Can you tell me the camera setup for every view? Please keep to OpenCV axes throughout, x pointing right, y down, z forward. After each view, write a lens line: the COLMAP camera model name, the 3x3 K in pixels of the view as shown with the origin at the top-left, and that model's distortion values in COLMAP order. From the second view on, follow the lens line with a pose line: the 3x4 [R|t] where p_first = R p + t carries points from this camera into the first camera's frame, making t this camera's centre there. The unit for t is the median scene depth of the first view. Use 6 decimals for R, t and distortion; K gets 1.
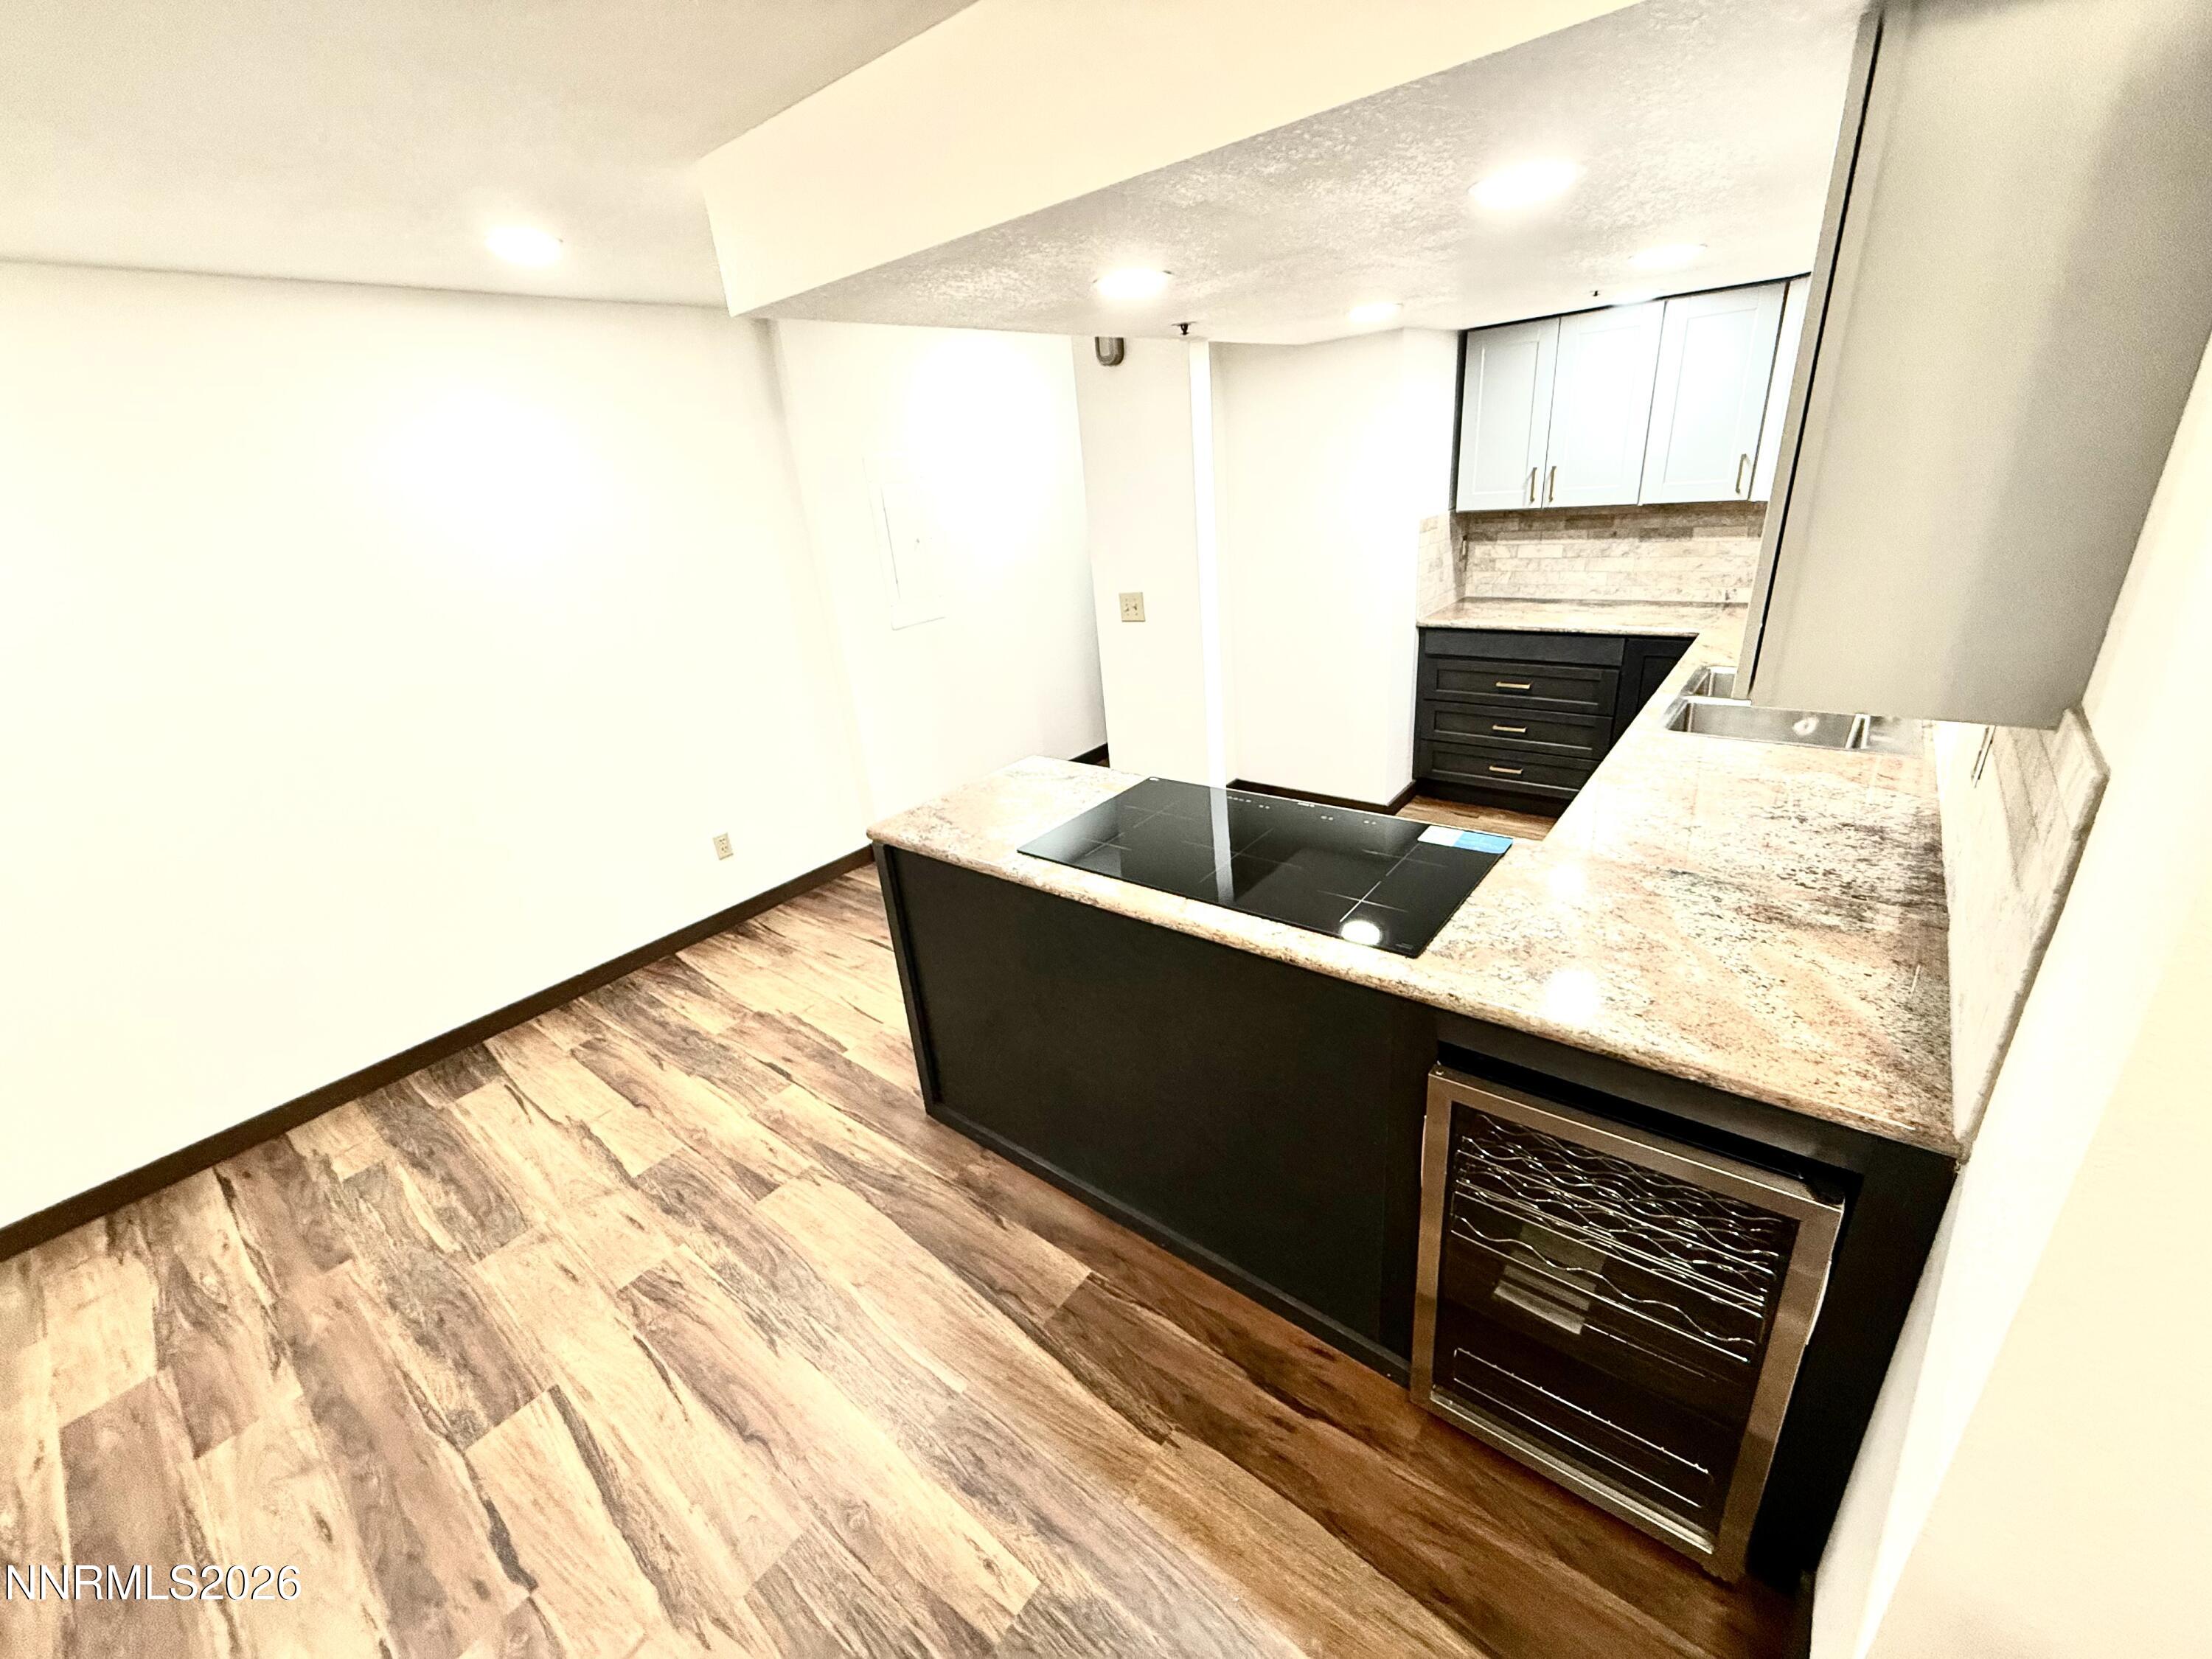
lens RADIAL K [[879.8, 0, 1098.7], [0, 879.8, 829.1], [0, 0, 1]] dist [-0.000404, 0.000493]
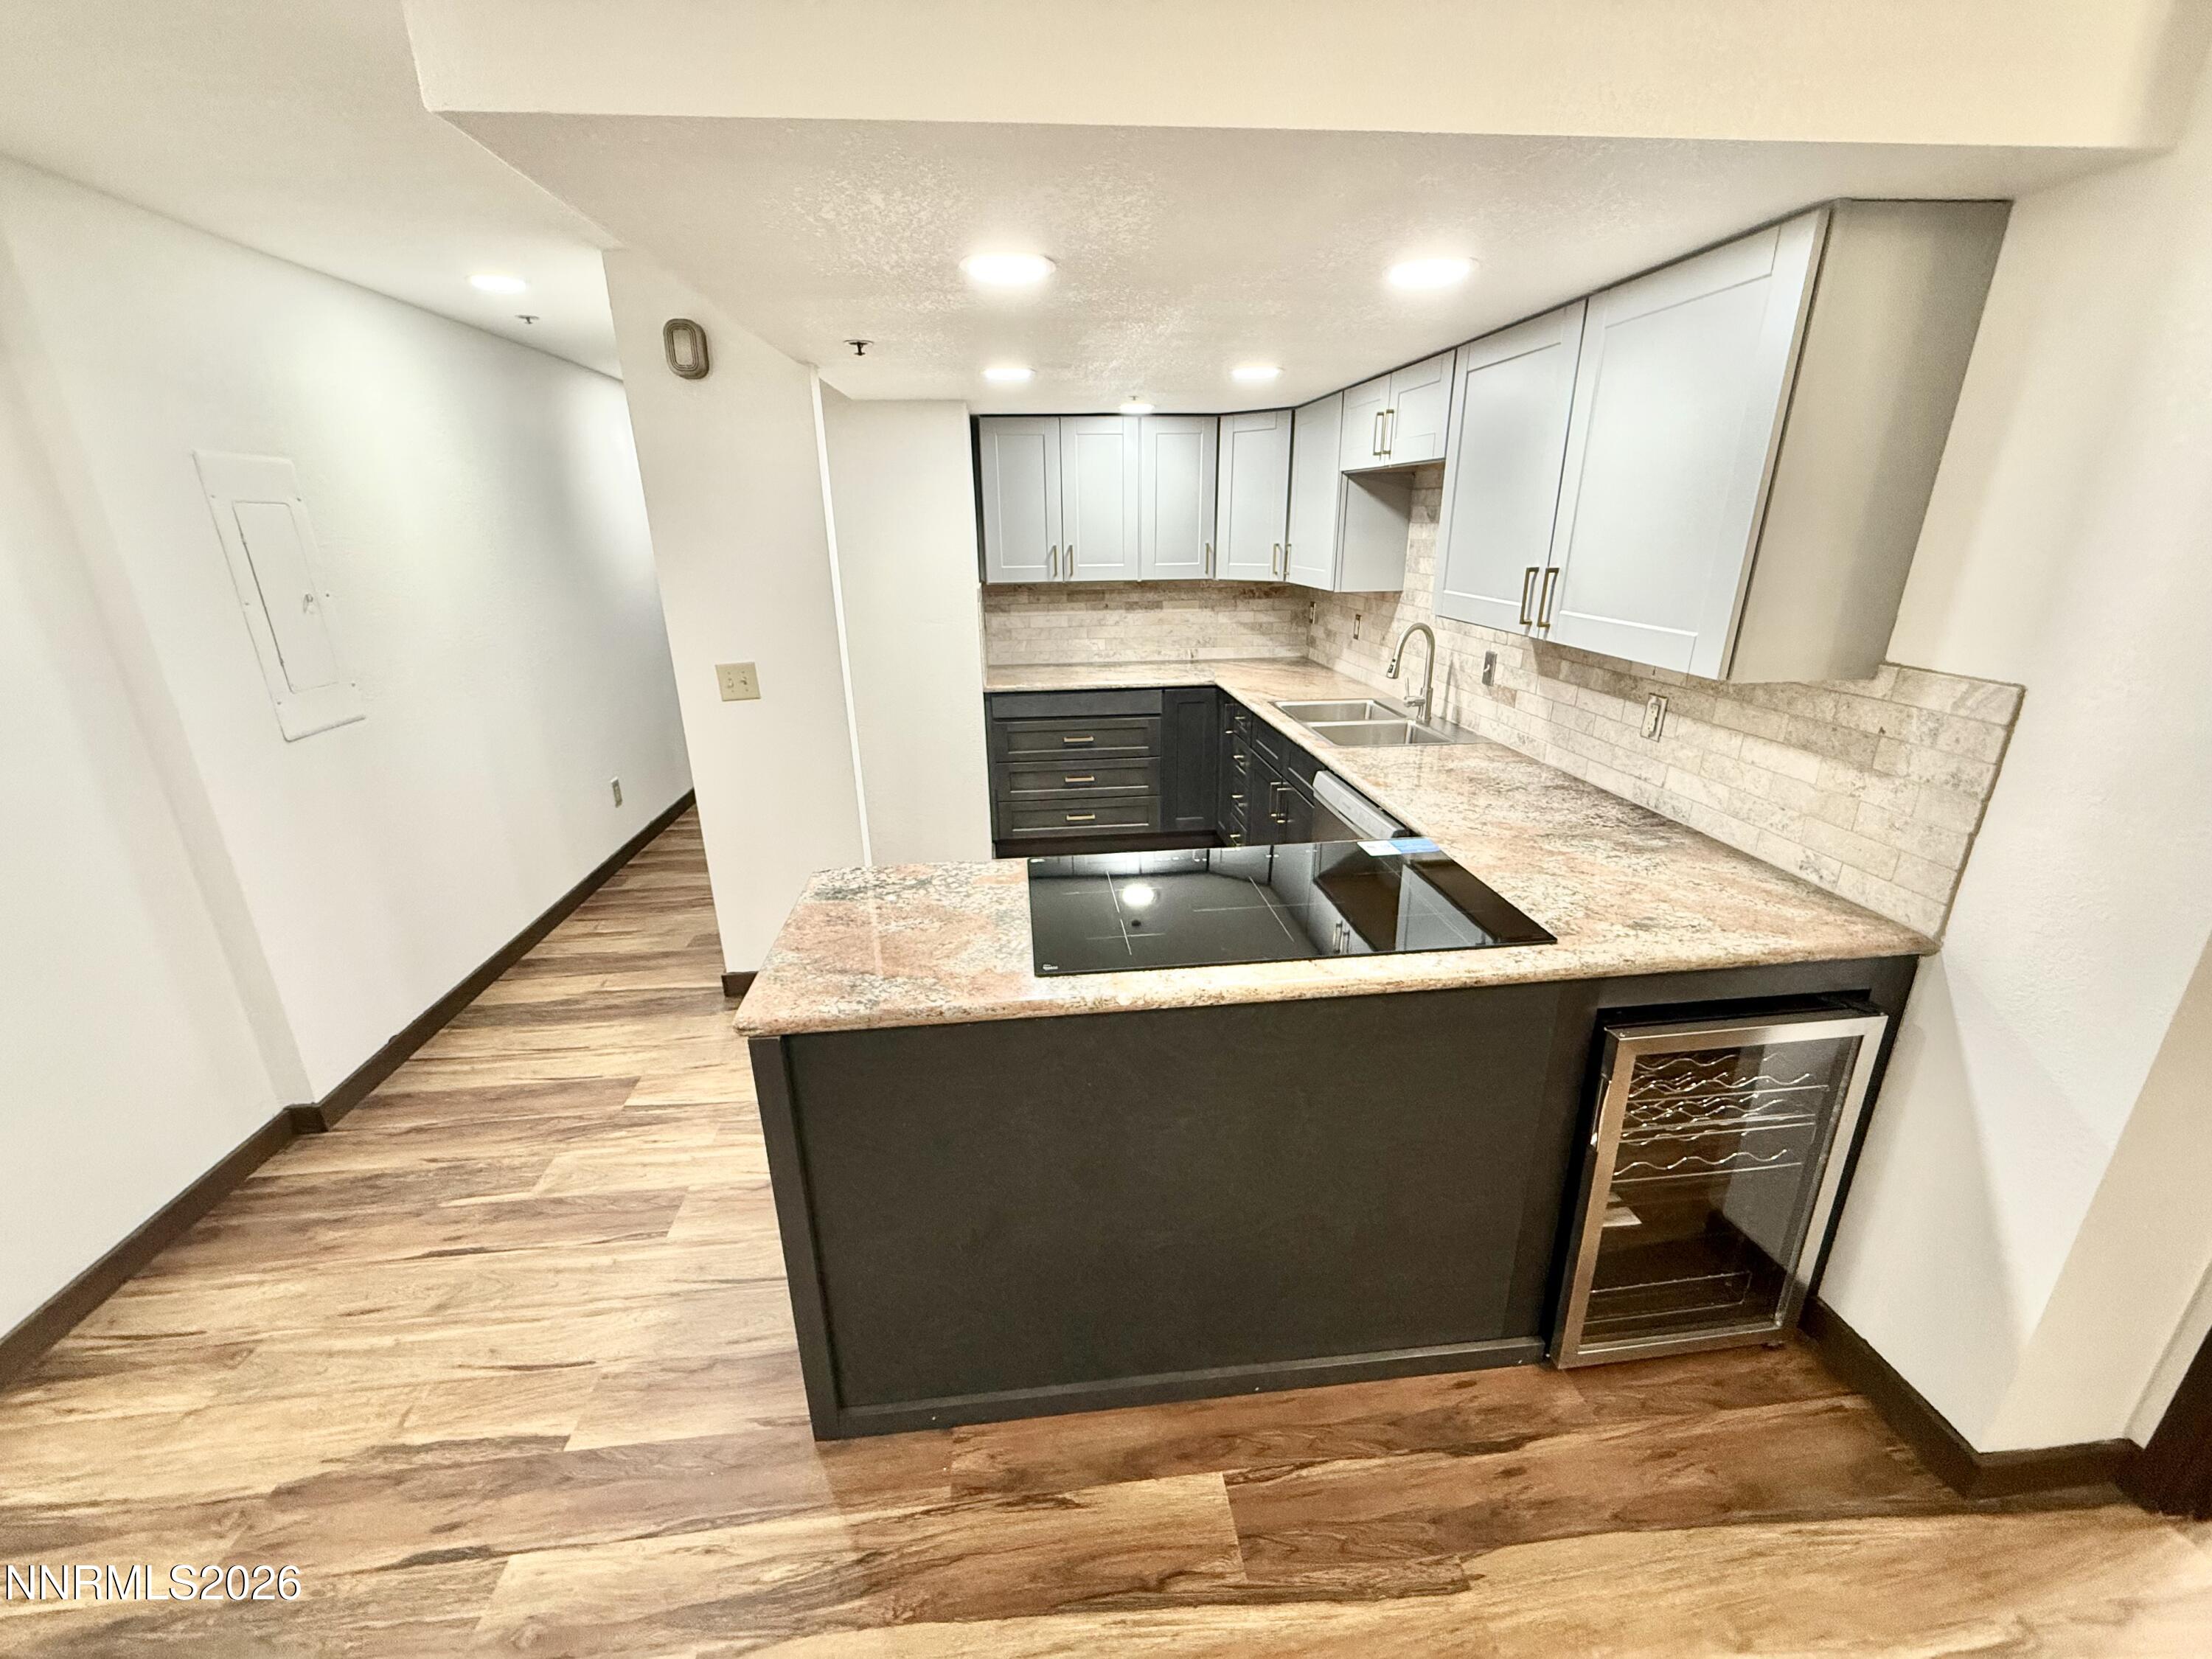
lens RADIAL K [[879.8, 0, 1100.3], [0, 879.8, 828.5], [0, 0, 1]] dist [-0.000404, 0.000493]
pose [[0.707267, -0.156520, 0.689401, -0.518563], [0.226137, 0.974035, -0.010855, -0.071429], [-0.669802, 0.163577, 0.724298, 0.397530]]
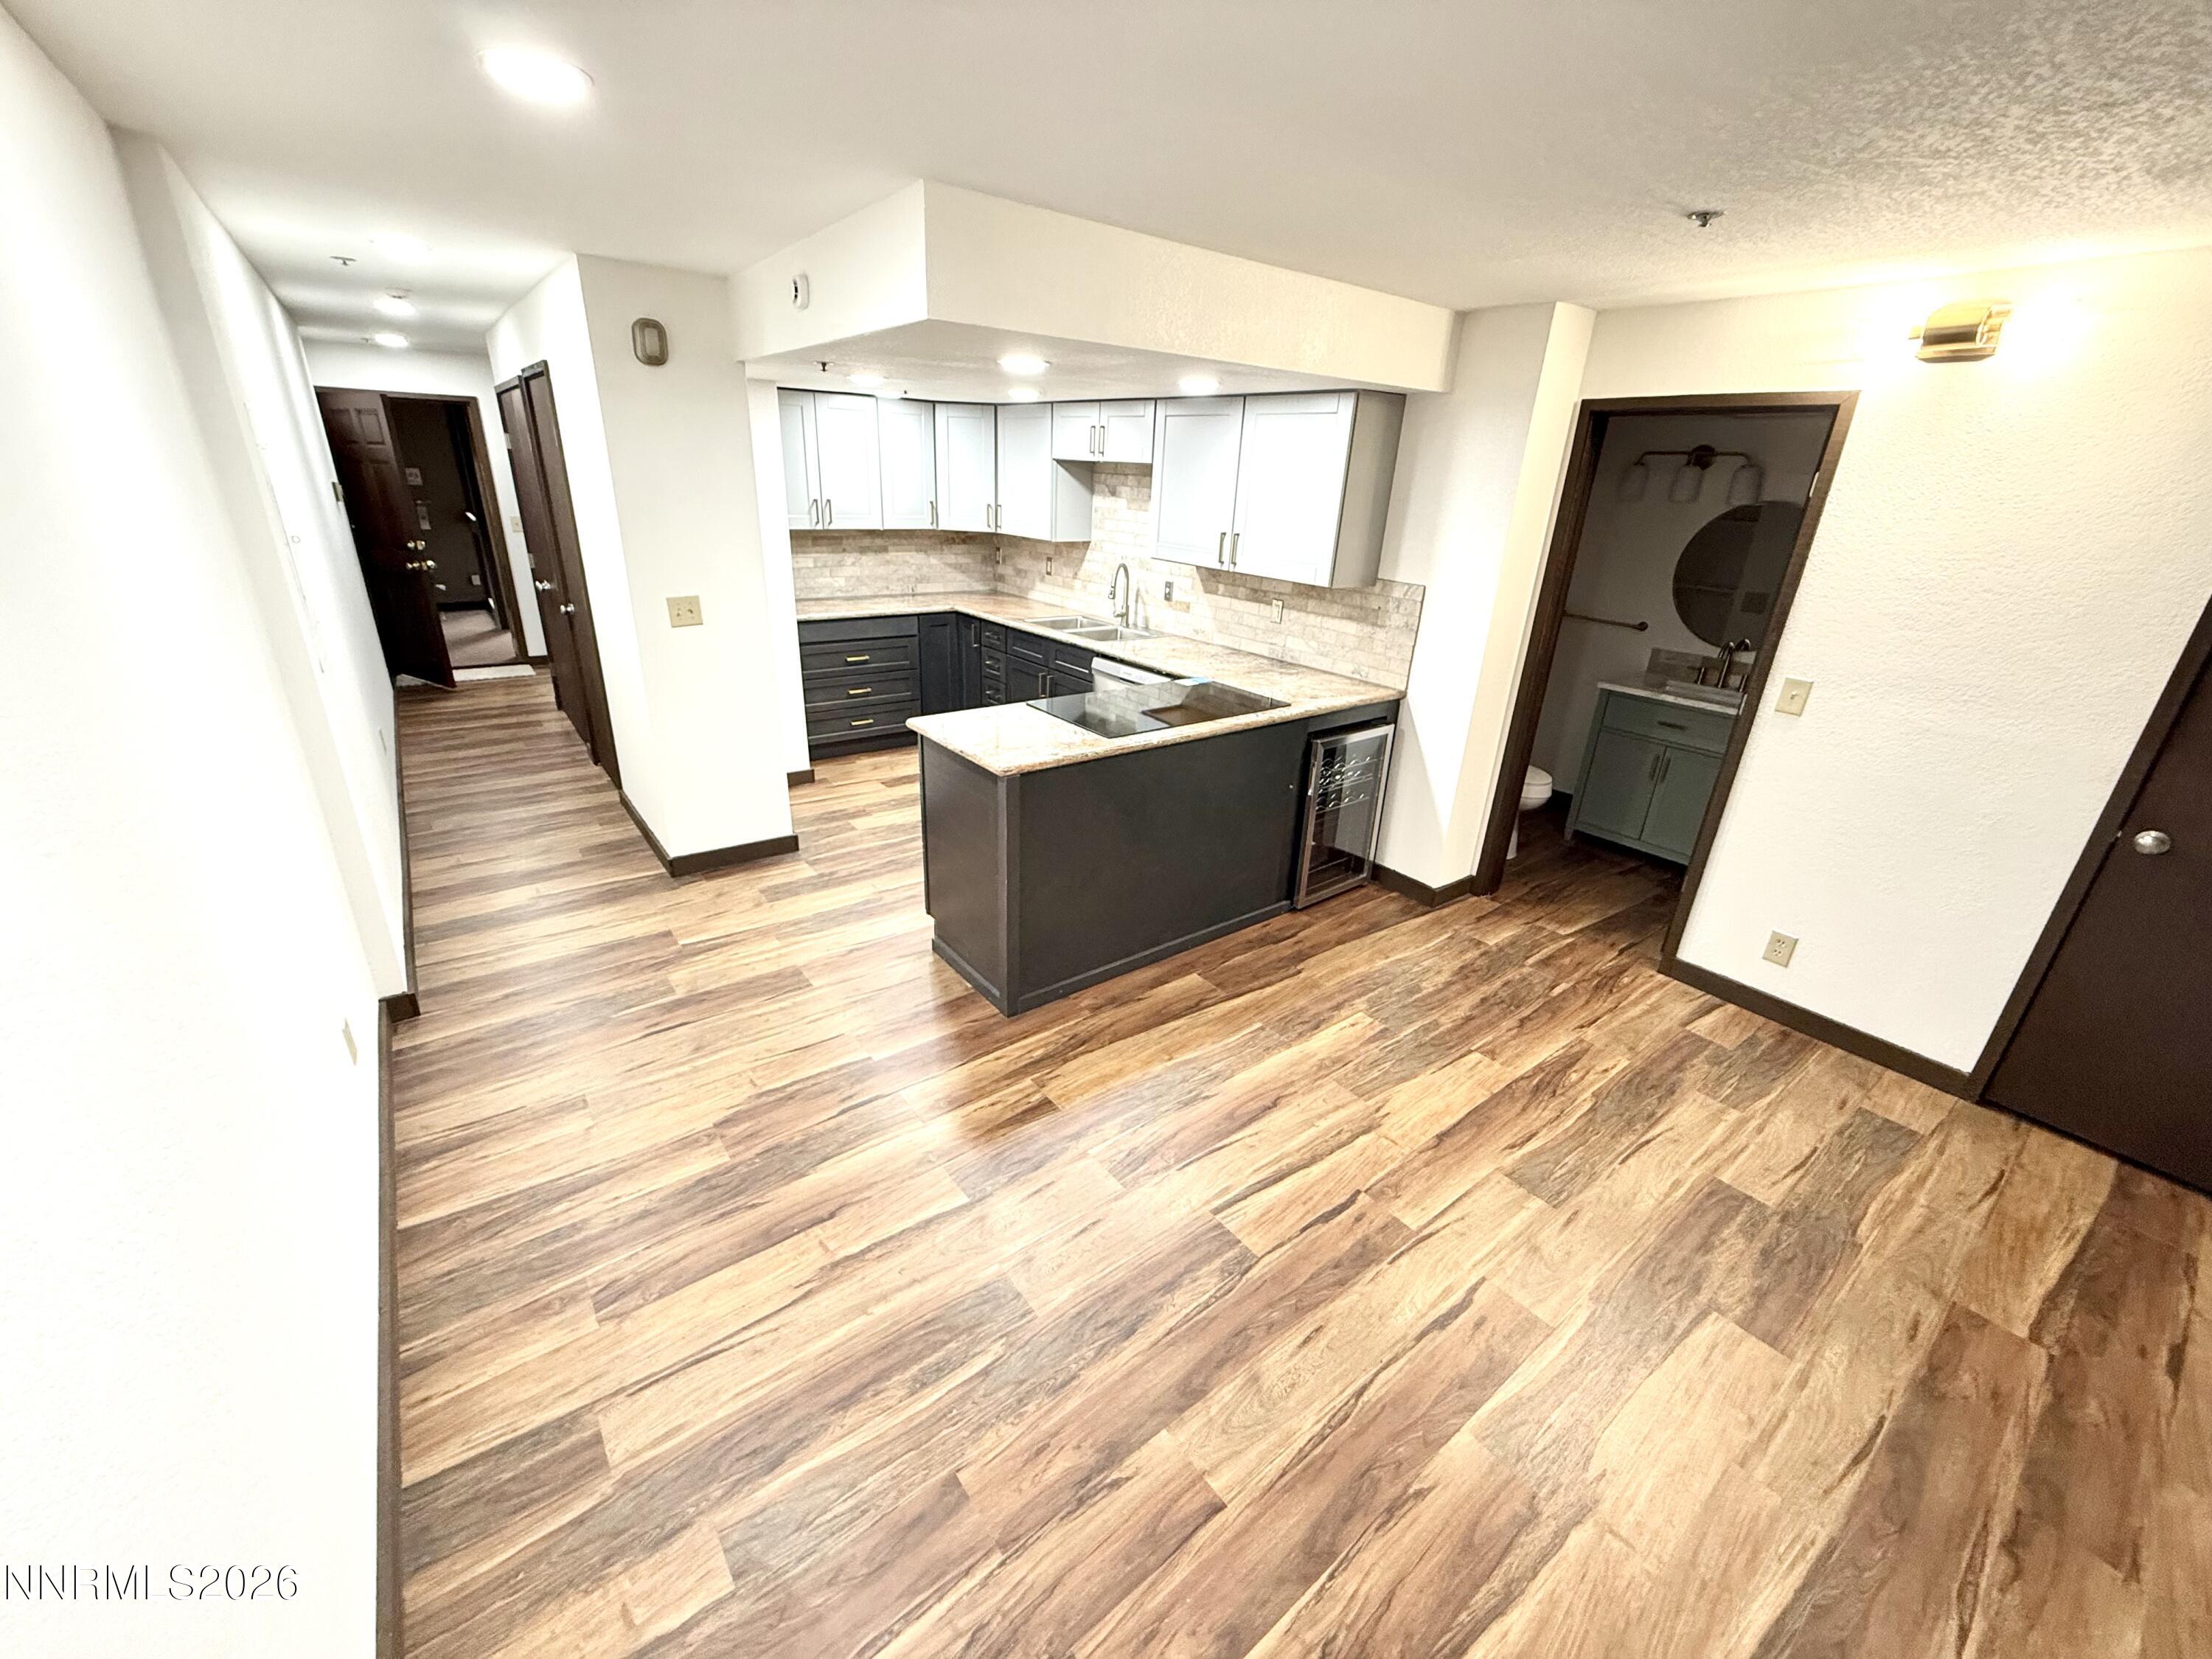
lens RADIAL K [[879.8, 0, 1099.7], [0, 879.8, 829.2], [0, 0, 1]] dist [-0.000404, 0.000493]
pose [[0.233199, -0.275969, 0.932448, -1.463814], [0.316180, 0.928302, 0.195667, -0.123071], [-0.919591, 0.249192, 0.303735, 0.577934]]
